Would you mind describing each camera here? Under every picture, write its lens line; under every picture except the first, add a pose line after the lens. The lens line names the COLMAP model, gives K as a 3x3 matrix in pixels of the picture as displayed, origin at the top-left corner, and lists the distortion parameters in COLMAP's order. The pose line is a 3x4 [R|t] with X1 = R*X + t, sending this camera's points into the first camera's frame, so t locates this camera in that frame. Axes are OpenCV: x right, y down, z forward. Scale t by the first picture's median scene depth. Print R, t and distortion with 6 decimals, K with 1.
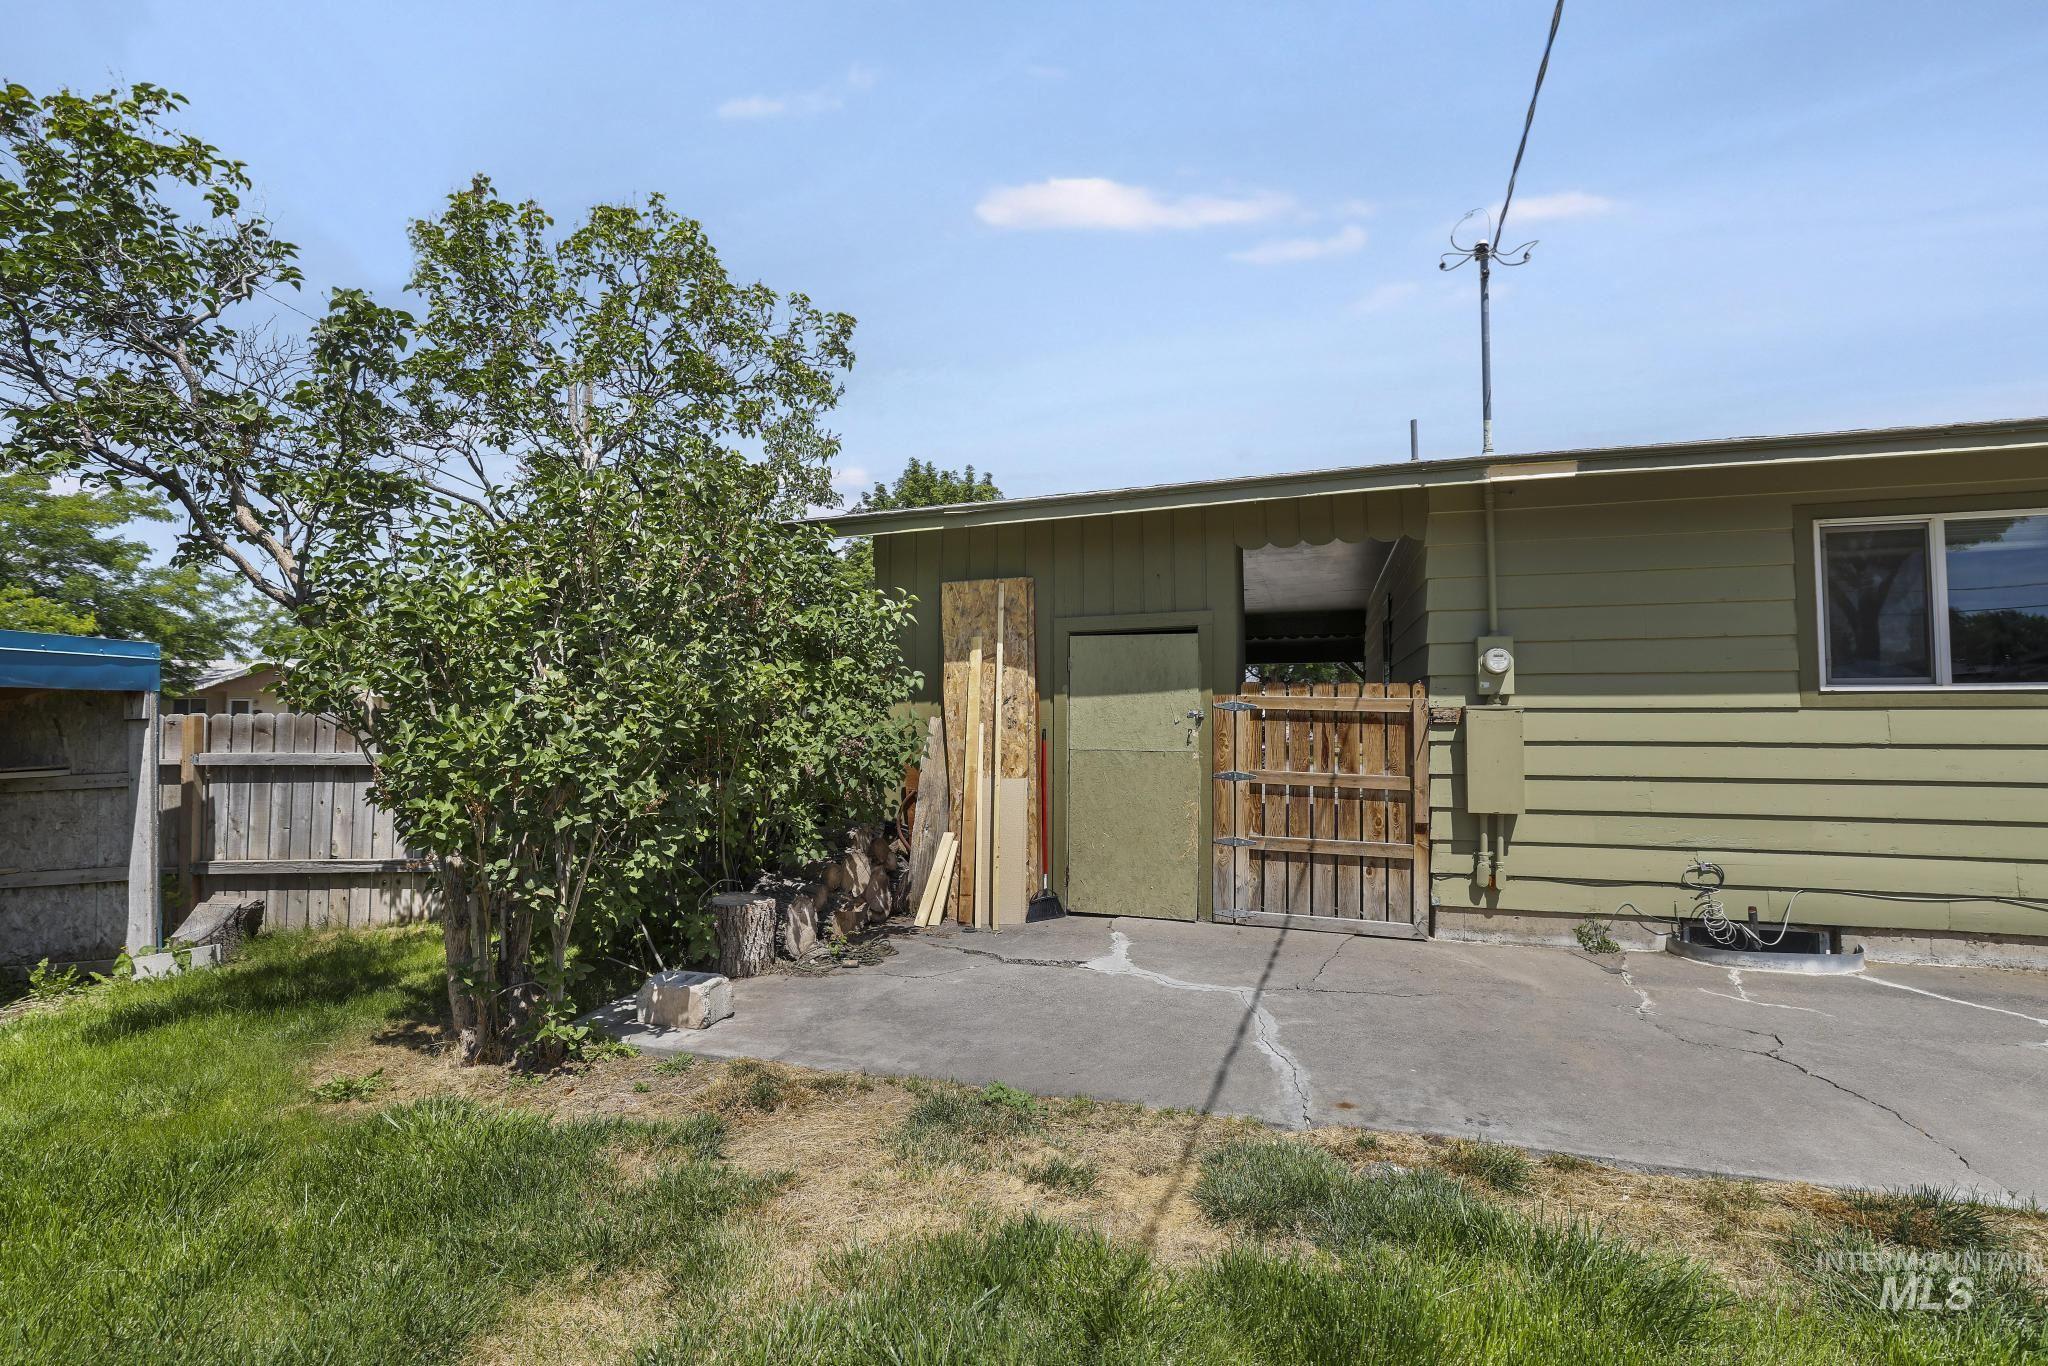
lens RADIAL K [[916.0, 0, 1025.8], [0, 916.0, 671.8], [0, 0, 1]] dist [-0.045609, 0.016457]
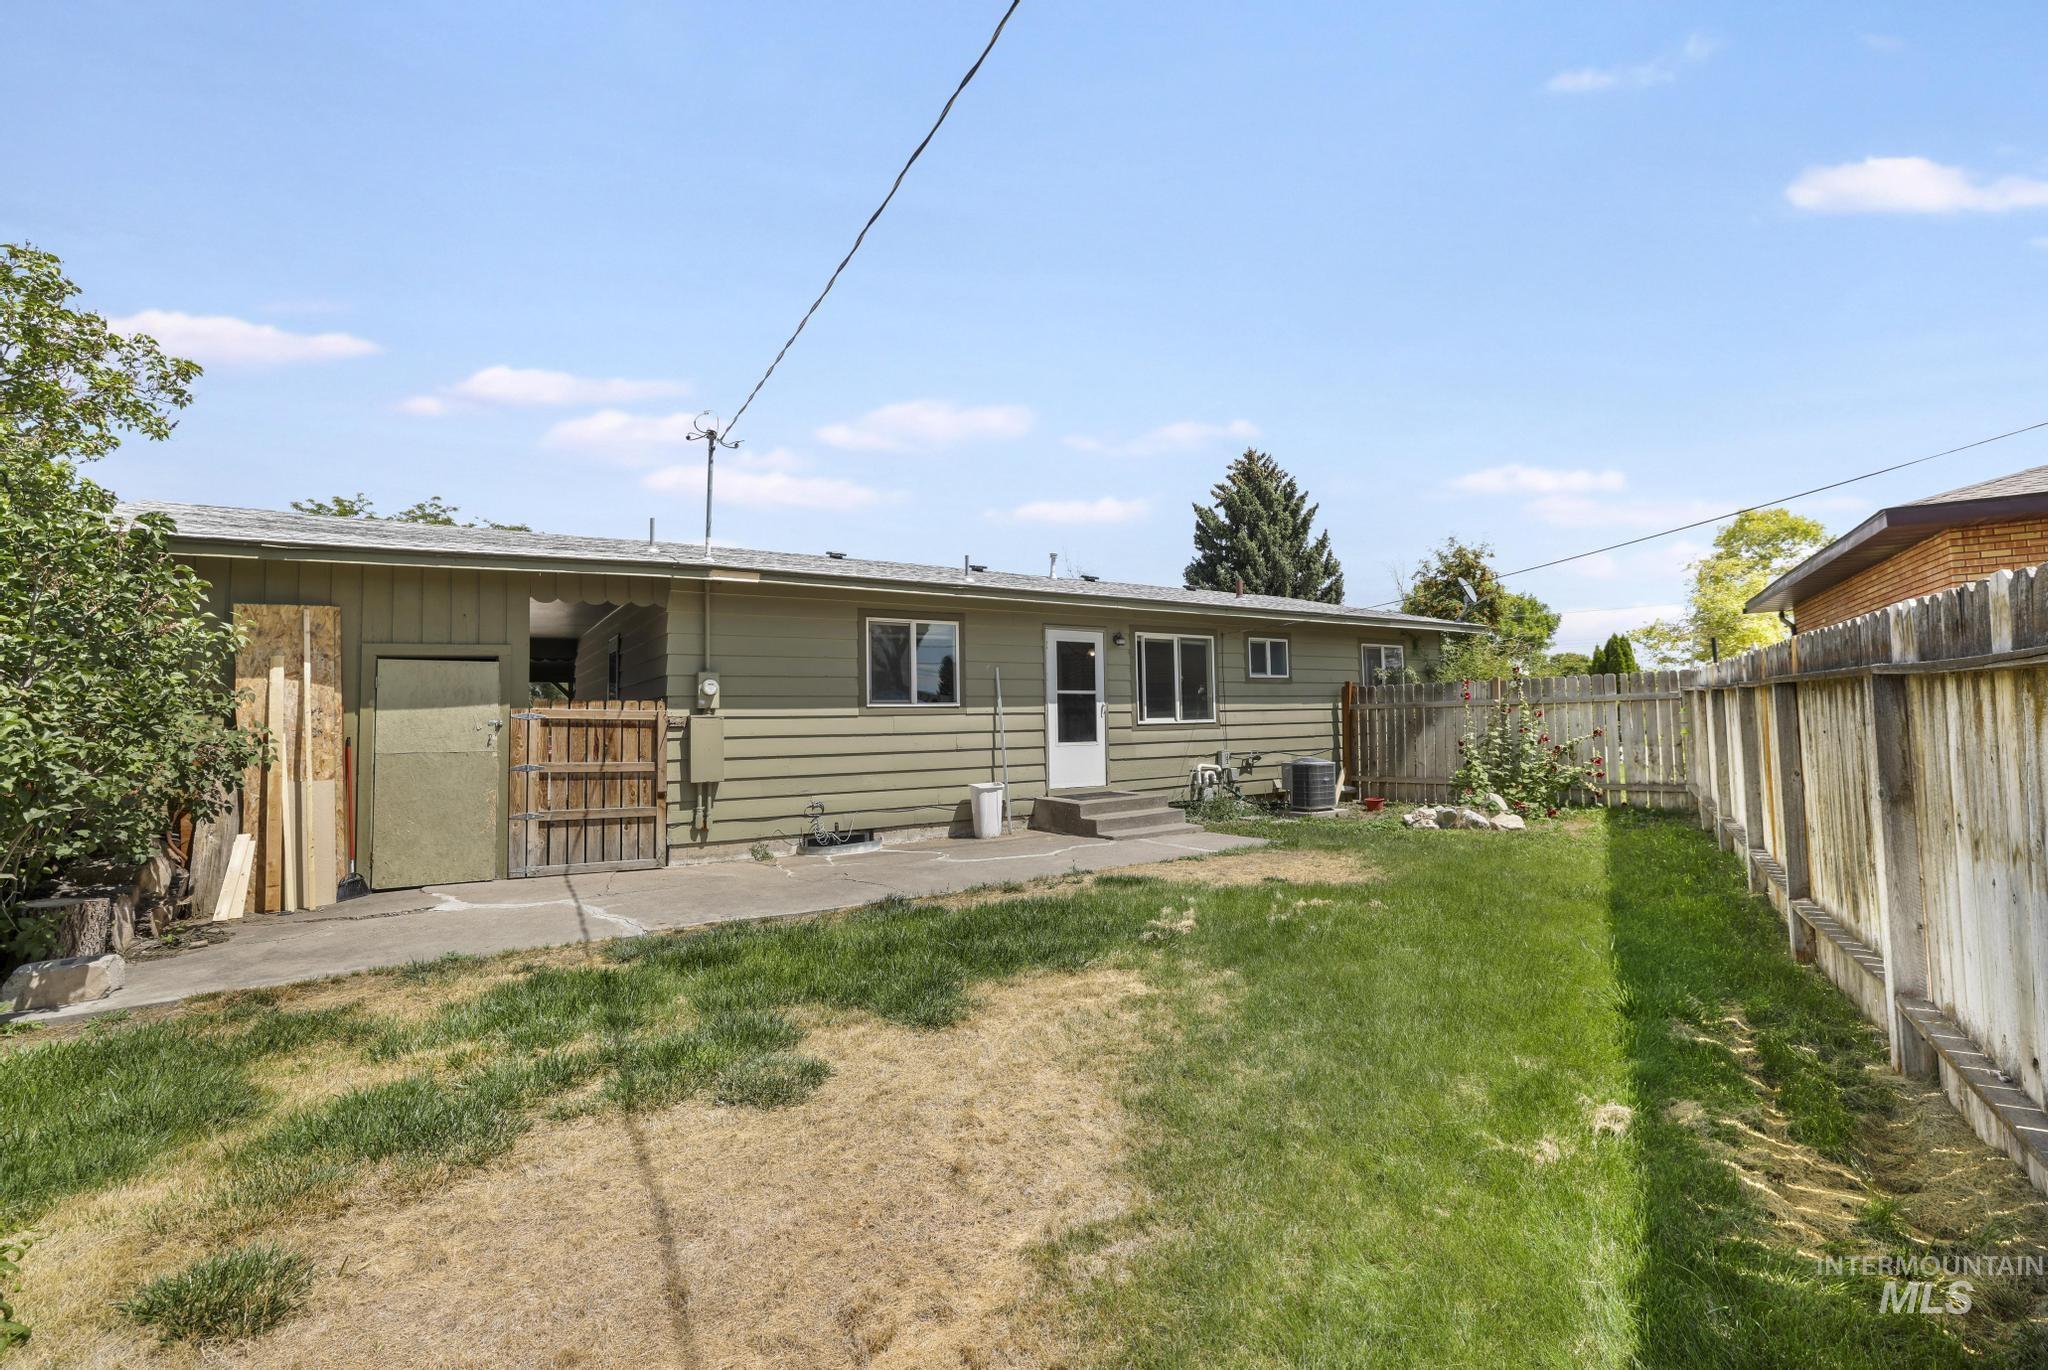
lens RADIAL K [[916.0, 0, 1025.8], [0, 916.0, 673.8], [0, 0, 1]] dist [-0.045609, 0.016457]
pose [[0.635333, 0.030307, 0.771643, -0.352112], [-0.015503, 0.999529, -0.026493, -0.001875], [-0.772083, 0.004869, 0.635503, -0.438081]]
